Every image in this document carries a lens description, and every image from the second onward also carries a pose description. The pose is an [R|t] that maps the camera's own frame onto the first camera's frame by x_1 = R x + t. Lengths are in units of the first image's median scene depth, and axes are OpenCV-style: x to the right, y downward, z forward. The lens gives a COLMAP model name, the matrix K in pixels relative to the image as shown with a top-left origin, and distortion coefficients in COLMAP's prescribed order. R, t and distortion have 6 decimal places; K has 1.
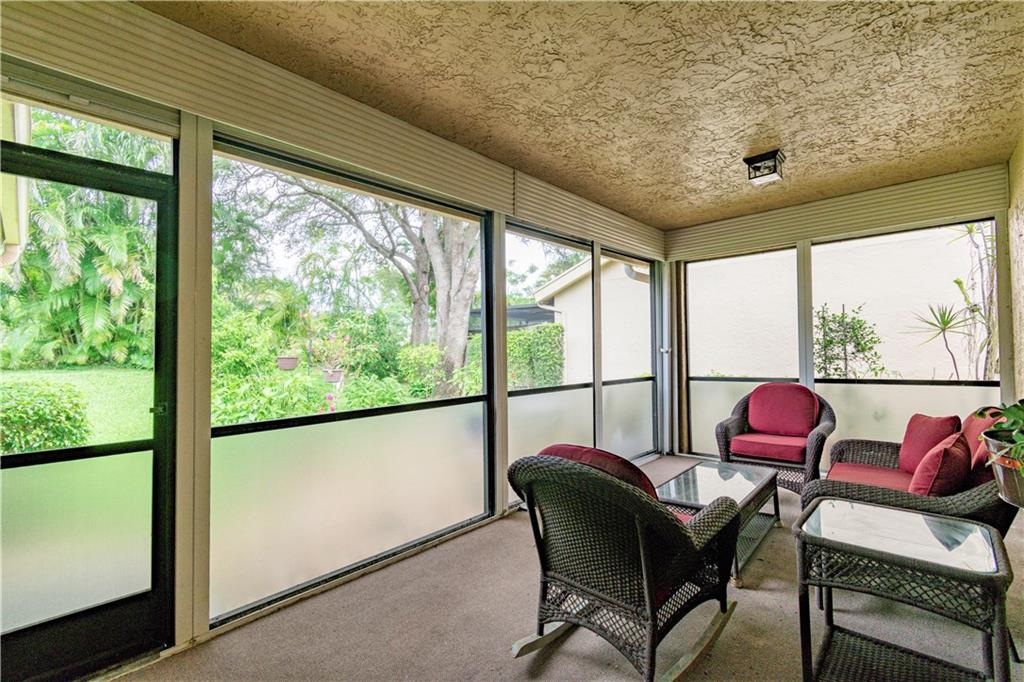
lens RADIAL K [[453.9, 0, 515.1], [0, 453.9, 340.5], [0, 0, 1]] dist [0.003526, -0.000373]
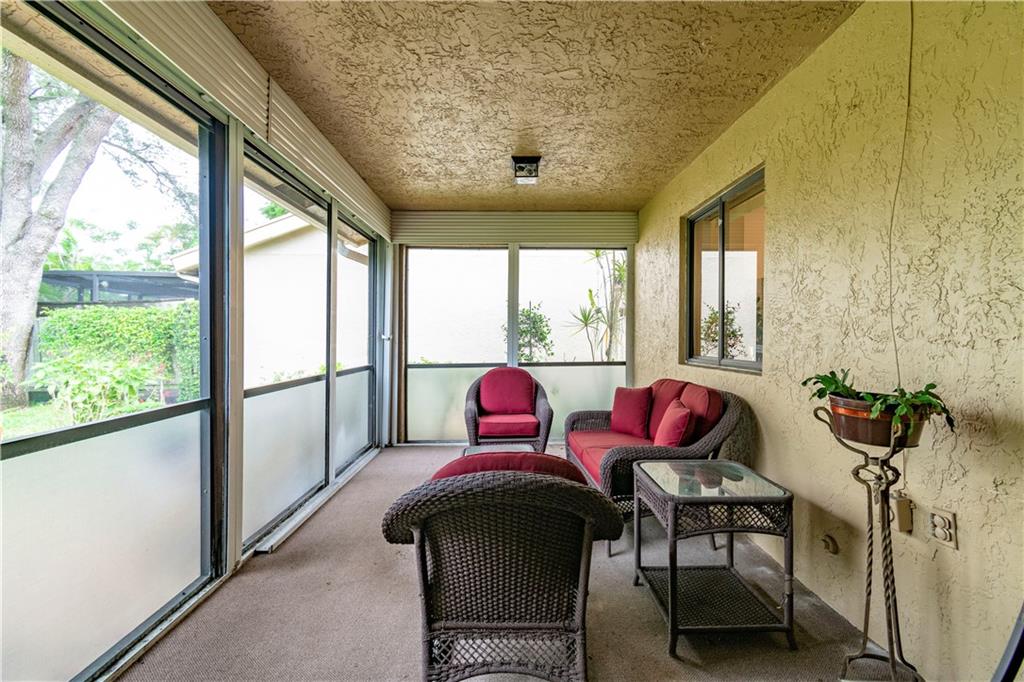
lens RADIAL K [[453.9, 0, 515.0], [0, 453.9, 342.1], [0, 0, 1]] dist [0.003526, -0.000373]
pose [[0.718194, 0.006627, 0.695811, -0.187624], [-0.027131, 0.999461, 0.018485, 0.009449], [-0.695313, -0.032153, 0.717987, 0.192756]]
